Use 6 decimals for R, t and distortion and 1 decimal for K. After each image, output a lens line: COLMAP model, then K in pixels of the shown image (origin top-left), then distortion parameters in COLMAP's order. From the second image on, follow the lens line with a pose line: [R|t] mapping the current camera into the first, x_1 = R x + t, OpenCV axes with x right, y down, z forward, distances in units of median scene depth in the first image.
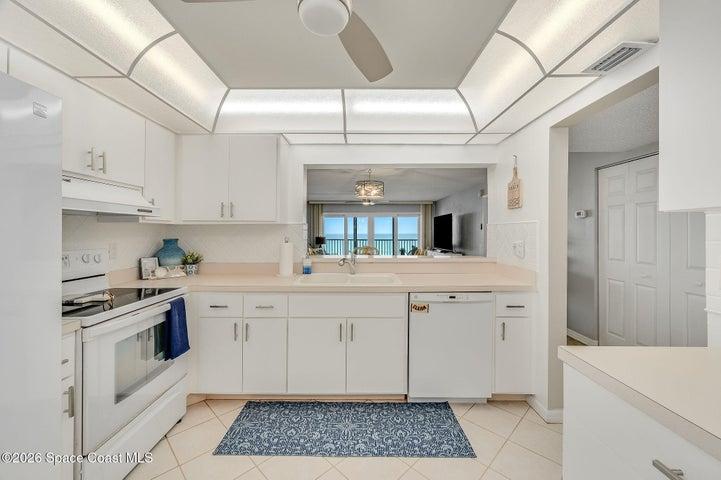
lens RADIAL K [[287.7, 0, 359.7], [0, 287.7, 234.7], [0, 0, 1]] dist [-0.001940, 0.001347]
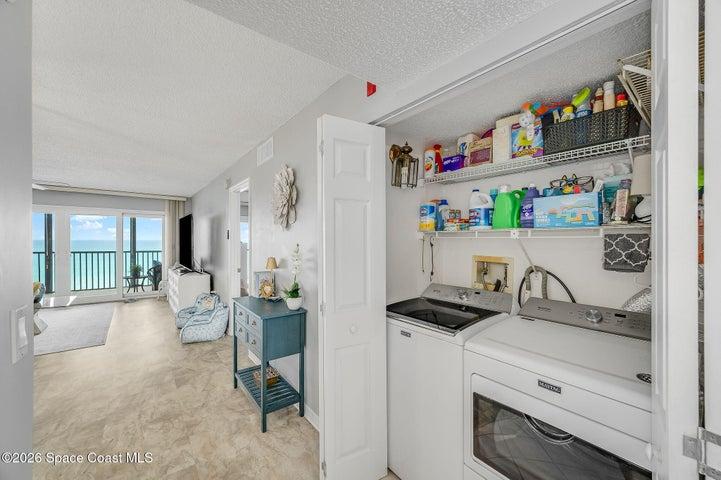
lens RADIAL K [[287.7, 0, 361.0], [0, 287.7, 237.2], [0, 0, 1]] dist [-0.001940, 0.001347]
pose [[0.791803, 0.011855, 0.610661, 0.288884], [-0.003482, 0.999883, -0.014897, -0.014878], [-0.610767, 0.009670, 0.791752, 0.323289]]
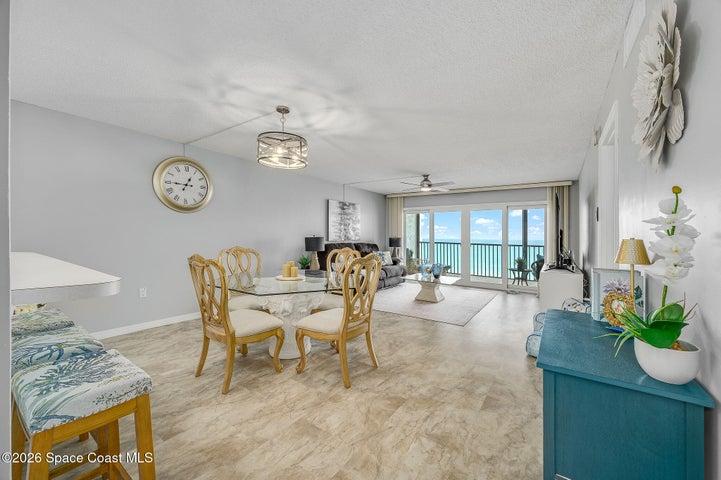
lens RADIAL K [[287.7, 0, 364.6], [0, 287.7, 235.8], [0, 0, 1]] dist [-0.001940, 0.001347]
pose [[0.824784, 0.013077, -0.565296, 0.419439], [-0.019872, 0.999785, -0.005866, 0.015046], [0.565098, 0.016072, 0.824867, 0.500124]]
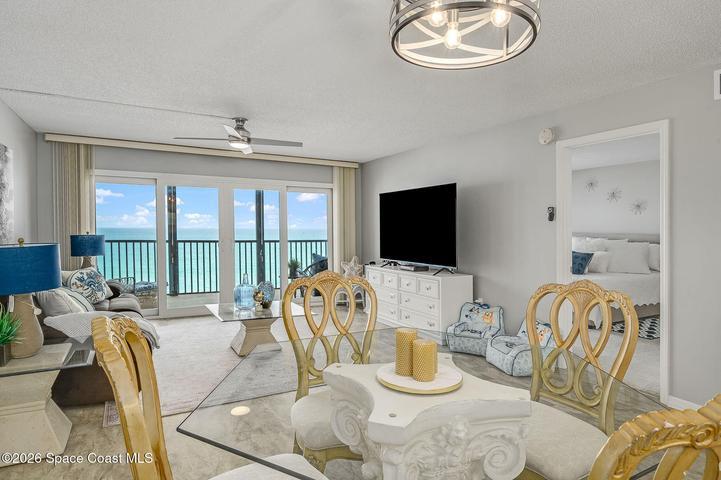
lens RADIAL K [[421.9, 0, 361.4], [0, 421.9, 237.8], [0, 0, 1]] dist [-0.006354, 0.003044]
pose [[0.881645, -0.001993, 0.471910, -0.139141], [-0.006609, 0.999841, 0.016570, -0.000101], [-0.471867, -0.017728, 0.881491, 0.645838]]
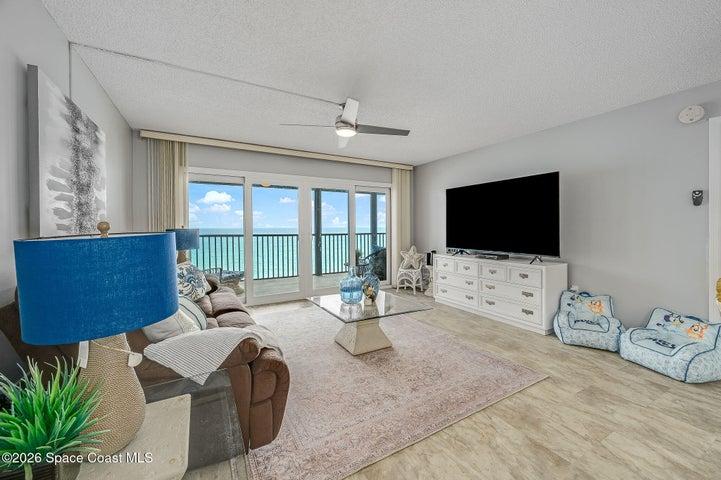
lens RADIAL K [[287.7, 0, 361.1], [0, 287.7, 227.5], [0, 0, 1]] dist [-0.001940, 0.001347]
pose [[0.873048, -0.003893, 0.487618, -0.196557], [0.005598, 0.999982, -0.002040, 0.012978], [-0.487602, 0.004511, 0.873055, 0.979214]]
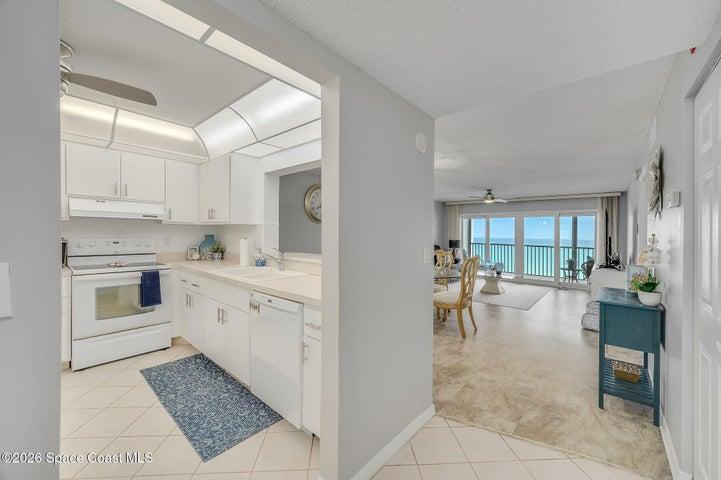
lens RADIAL K [[287.7, 0, 363.1], [0, 287.7, 237.5], [0, 0, 1]] dist [-0.001940, 0.001347]
pose [[0.756235, 0.022707, -0.653906, 0.422251], [-0.023510, 0.999695, 0.007526, -0.000503], [0.653878, 0.009682, 0.756538, 0.180209]]
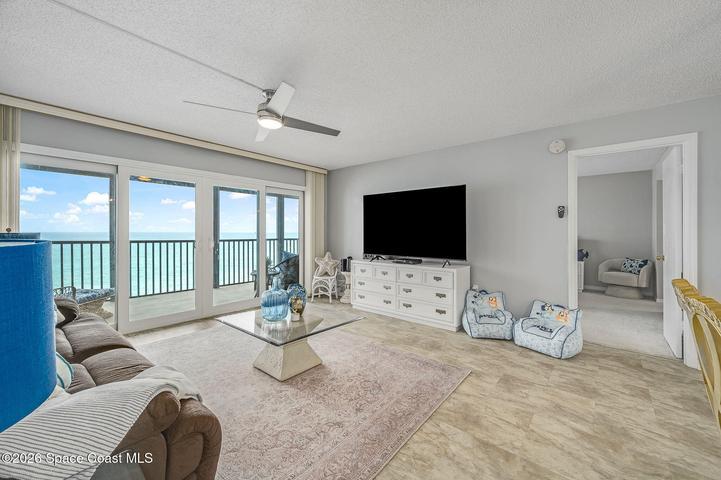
lens RADIAL K [[287.7, 0, 361.0], [0, 287.7, 229.3], [0, 0, 1]] dist [-0.001940, 0.001347]
pose [[0.649486, 0.011838, 0.760282, -0.215804], [-0.001312, 0.999895, -0.014448, 0.012695], [-0.760373, 0.008386, 0.649433, 1.045268]]
